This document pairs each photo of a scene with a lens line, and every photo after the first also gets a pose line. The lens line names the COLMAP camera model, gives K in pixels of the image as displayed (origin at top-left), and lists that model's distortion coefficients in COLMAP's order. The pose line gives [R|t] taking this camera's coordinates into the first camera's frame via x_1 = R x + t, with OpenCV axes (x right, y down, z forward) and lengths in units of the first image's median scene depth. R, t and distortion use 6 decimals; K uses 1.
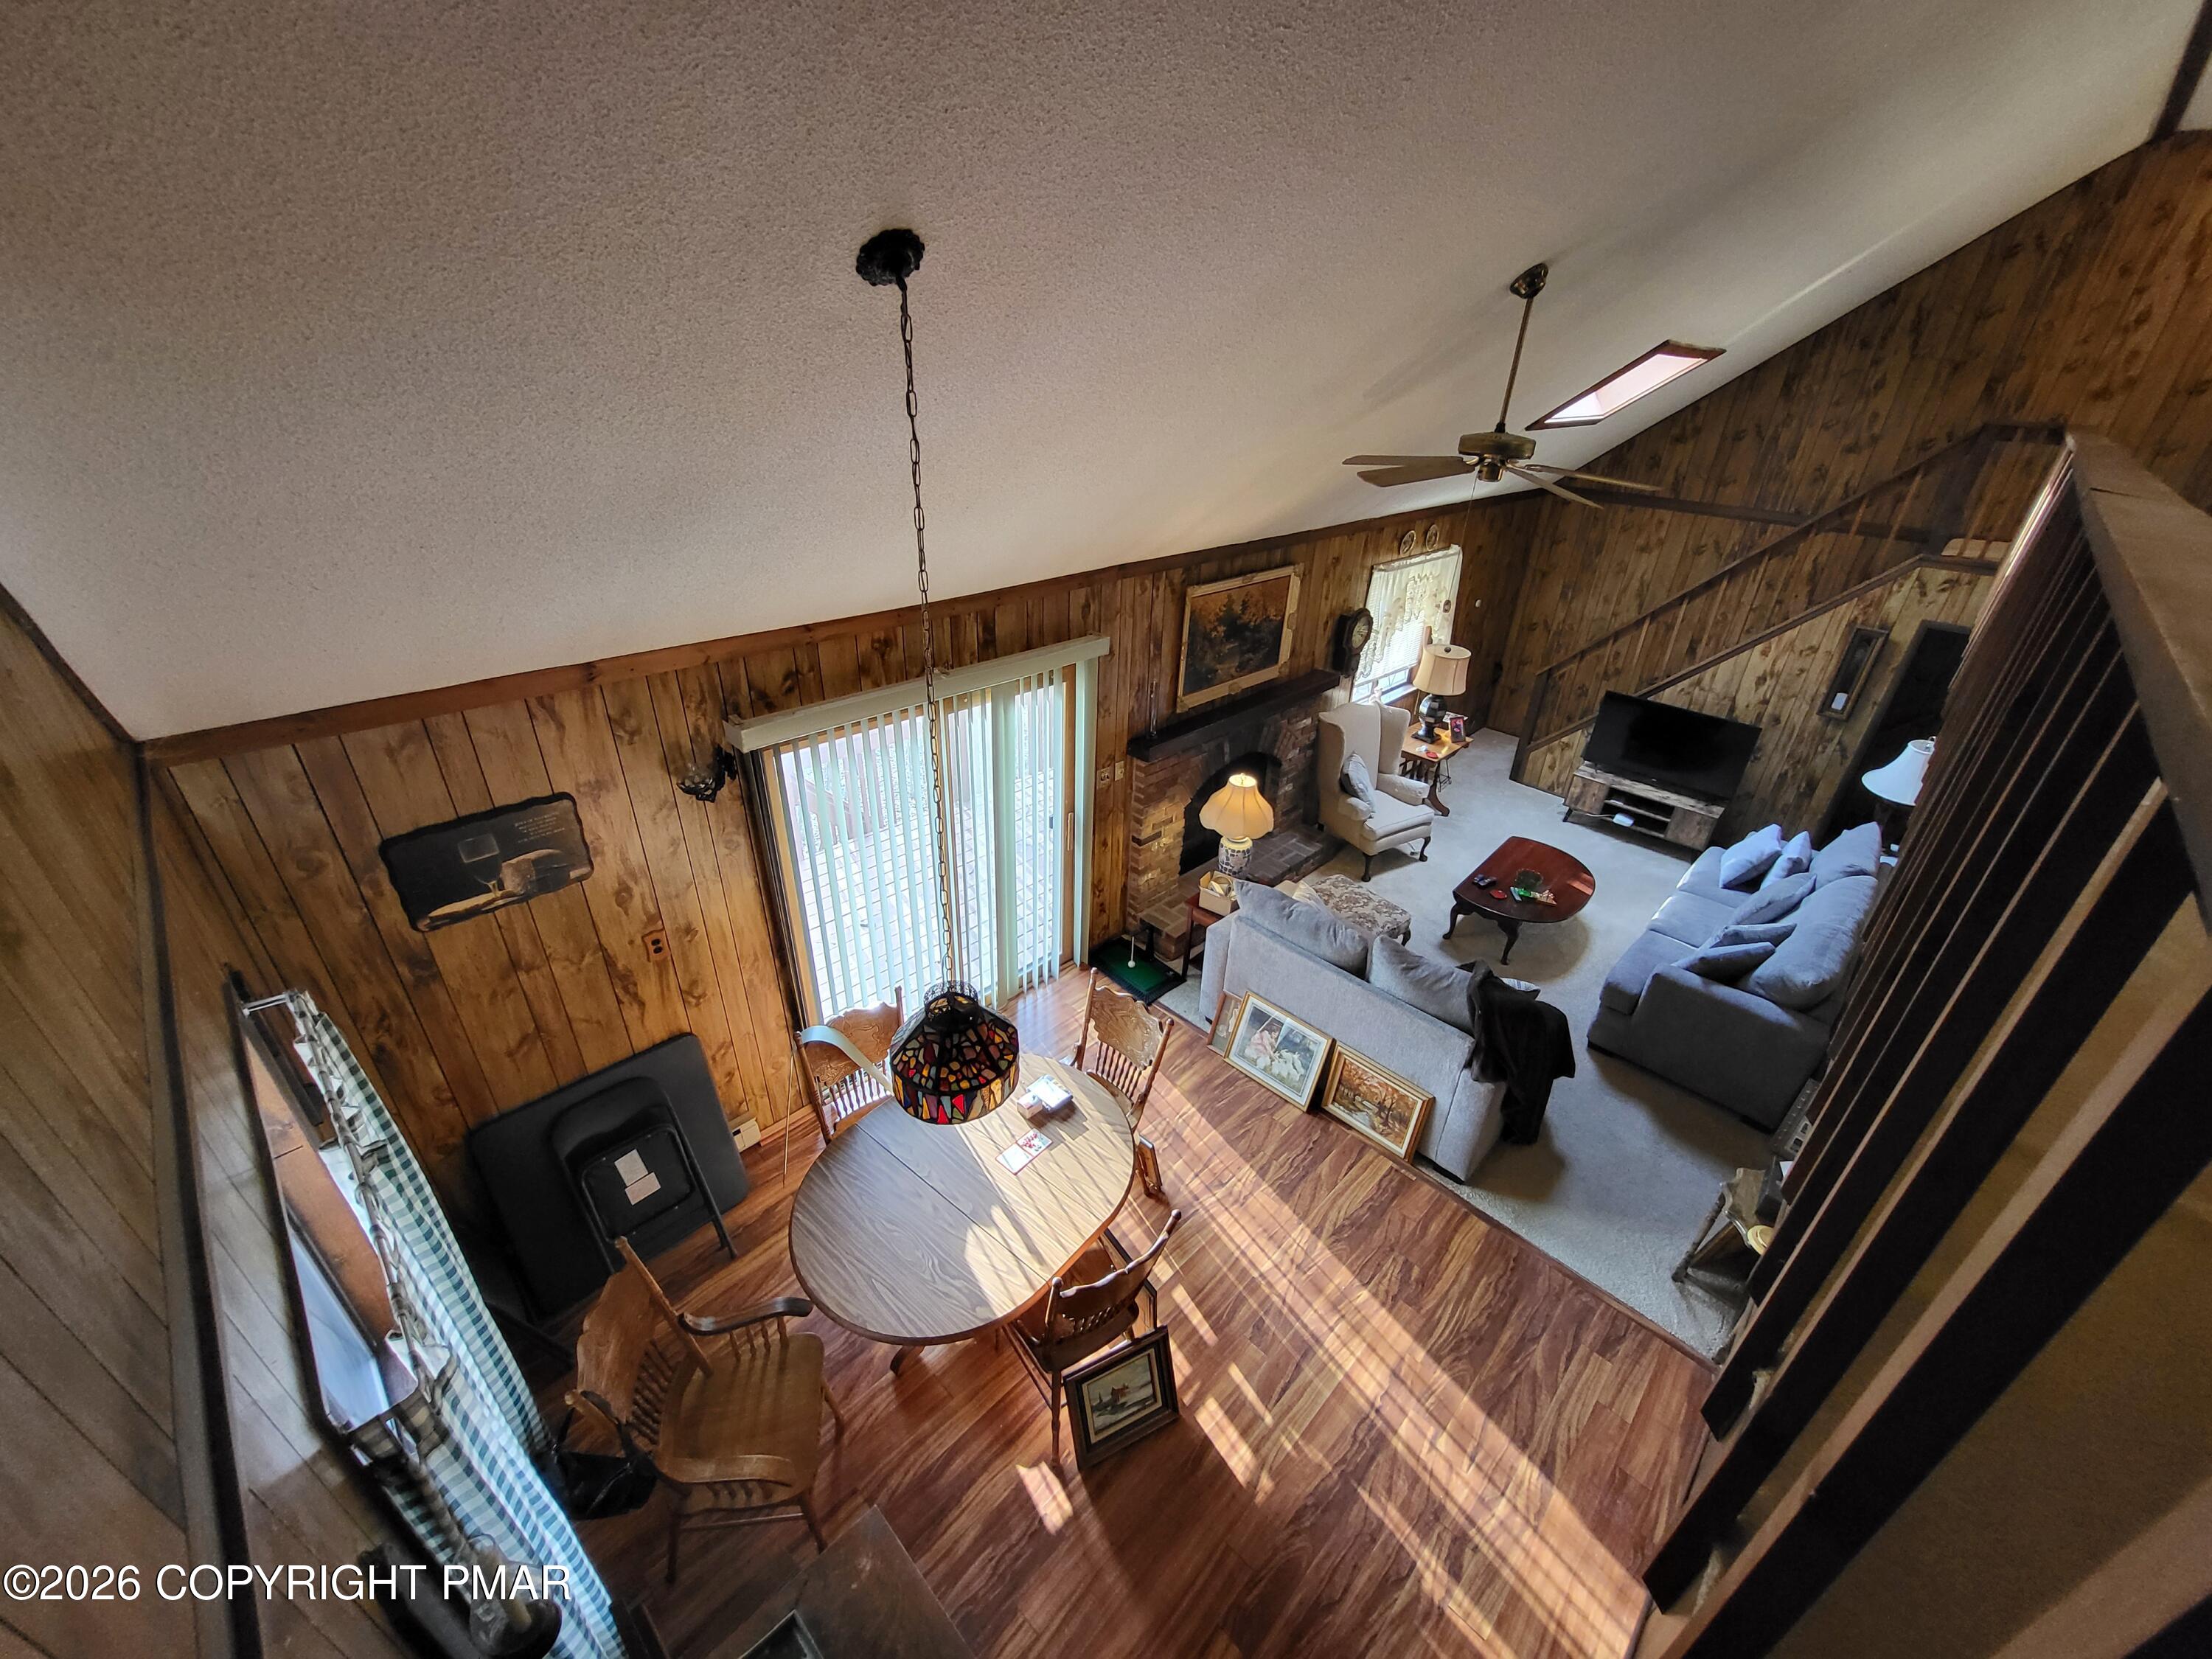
lens RADIAL K [[870.2, 0, 1116.7], [0, 870.2, 828.5], [0, 0, 1]] dist [-0.000670, -0.000662]
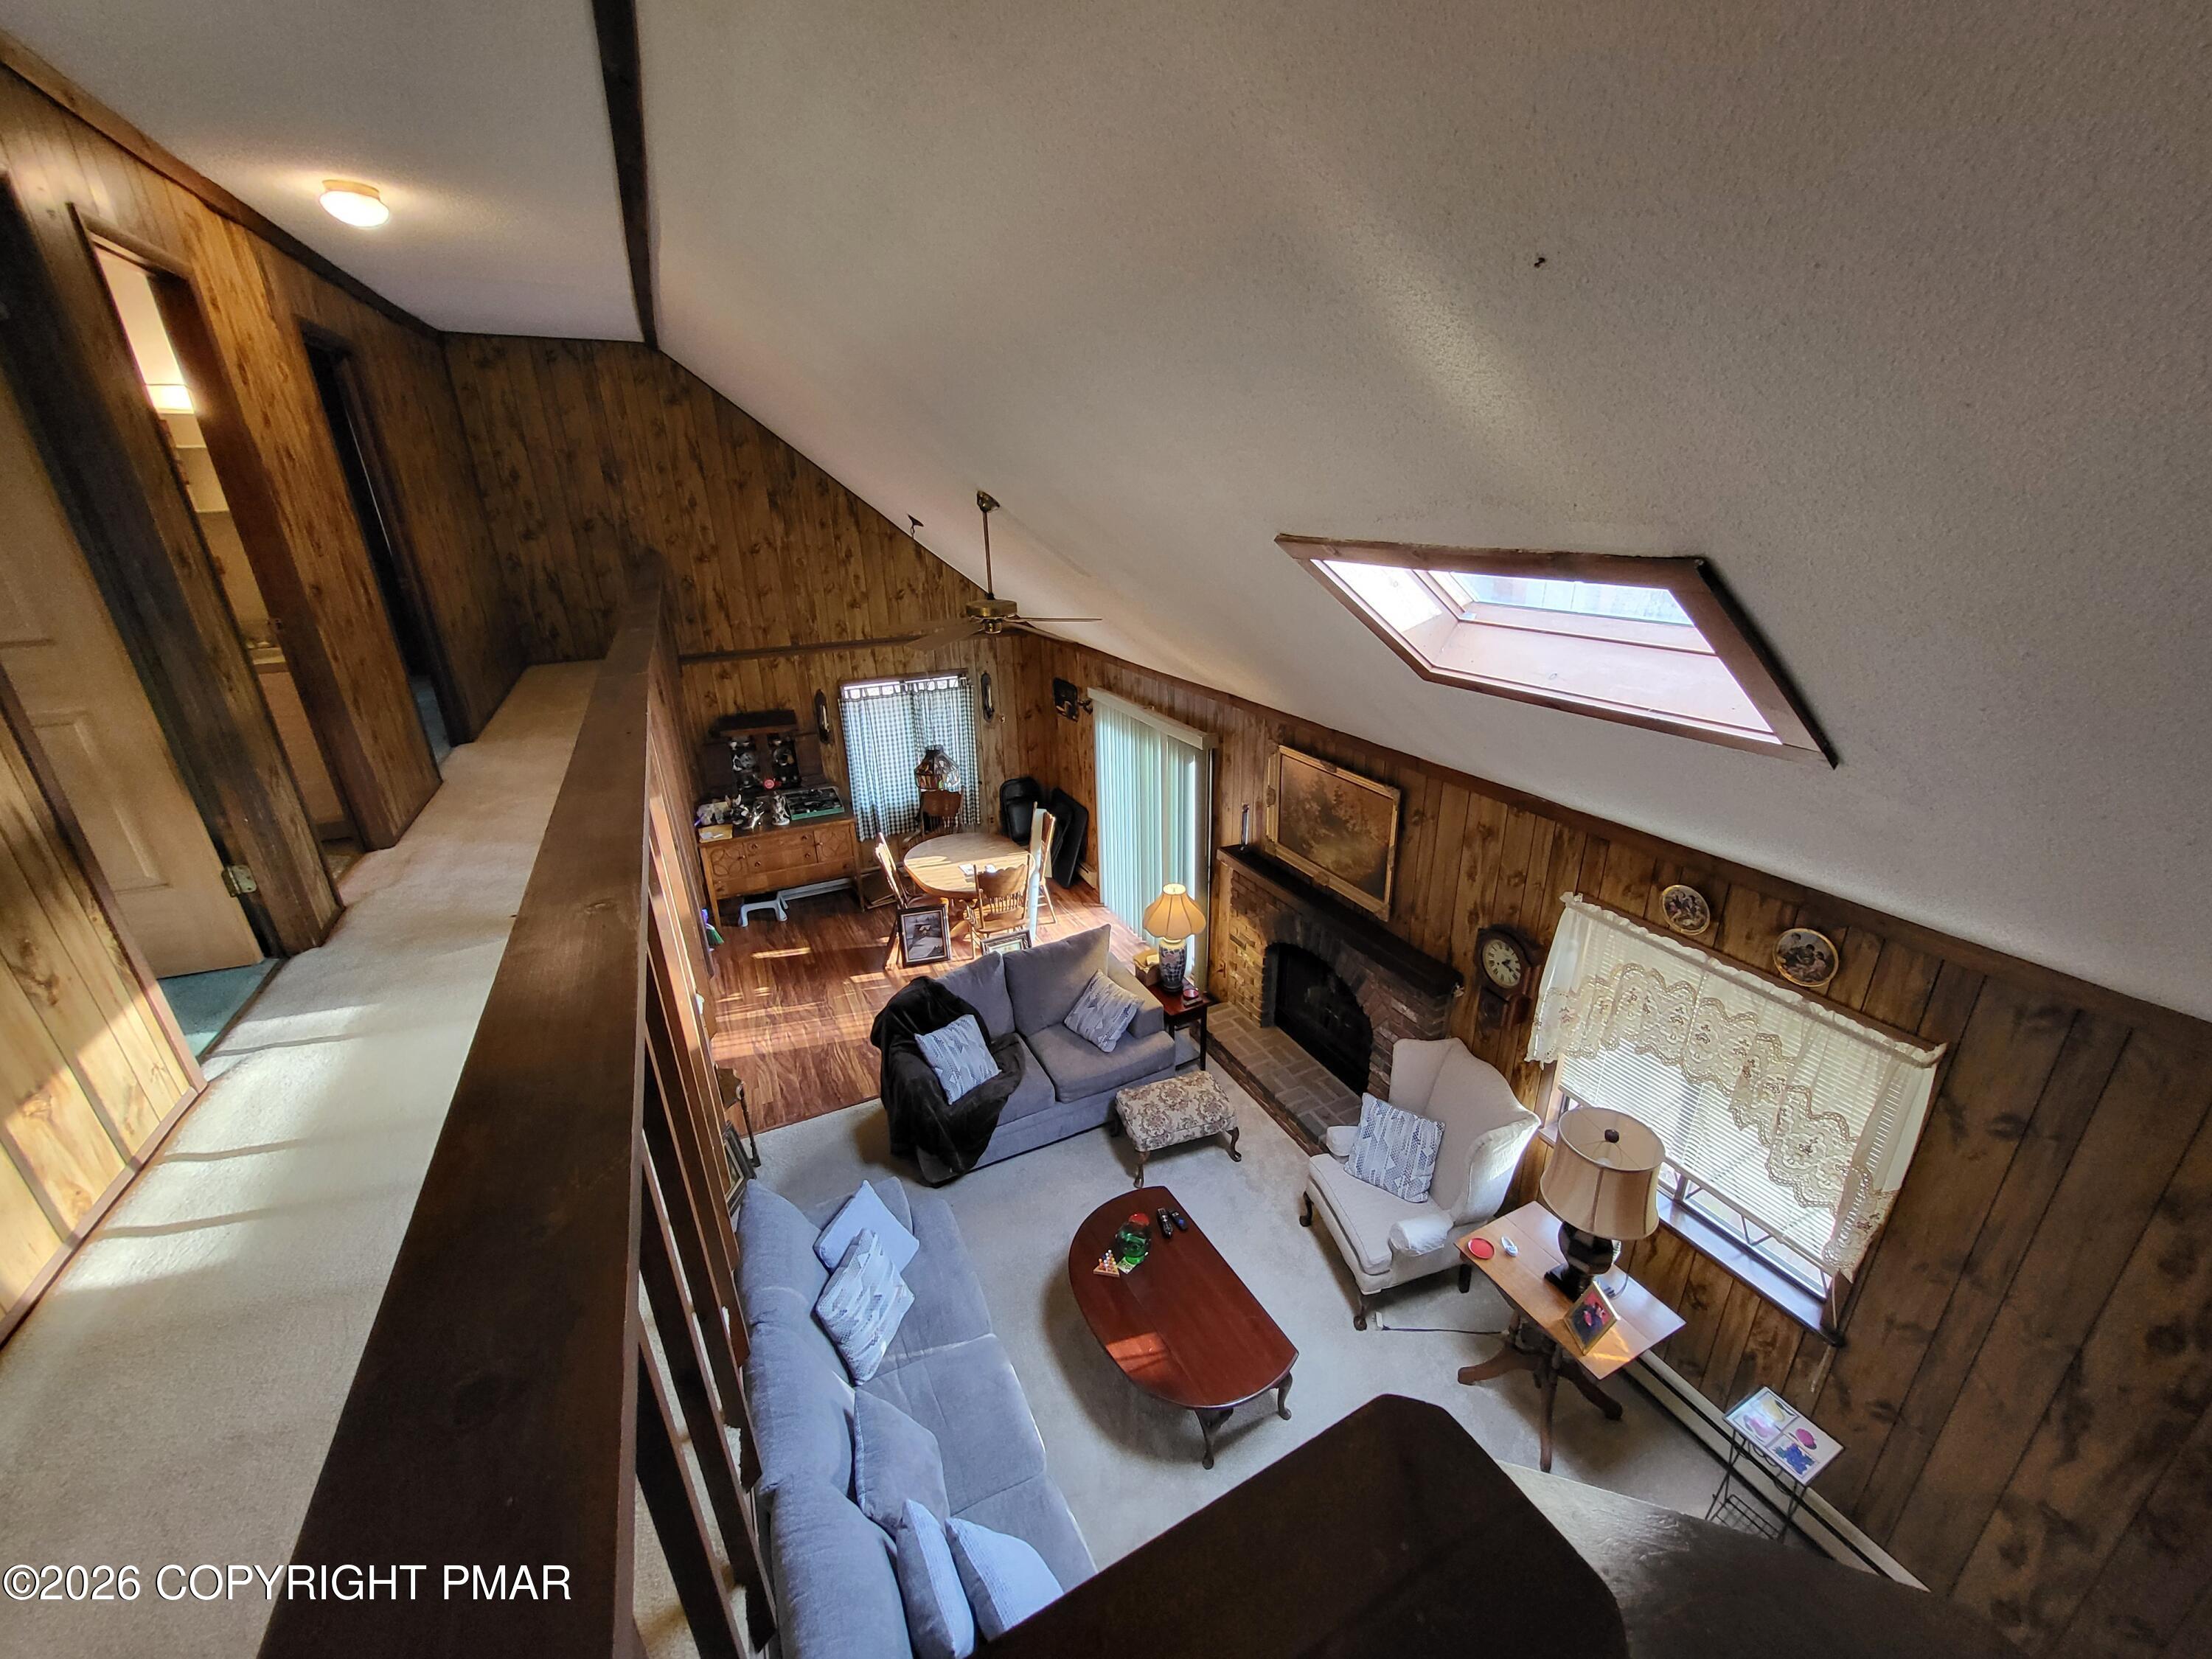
lens RADIAL K [[870.2, 0, 1113.8], [0, 870.2, 830.2], [0, 0, 1]] dist [-0.000670, -0.000662]
pose [[-0.339678, 0.309651, -0.888108, 0.905038], [-0.446242, 0.778148, 0.441988, -0.455010], [0.827941, 0.546444, -0.126140, 0.803816]]
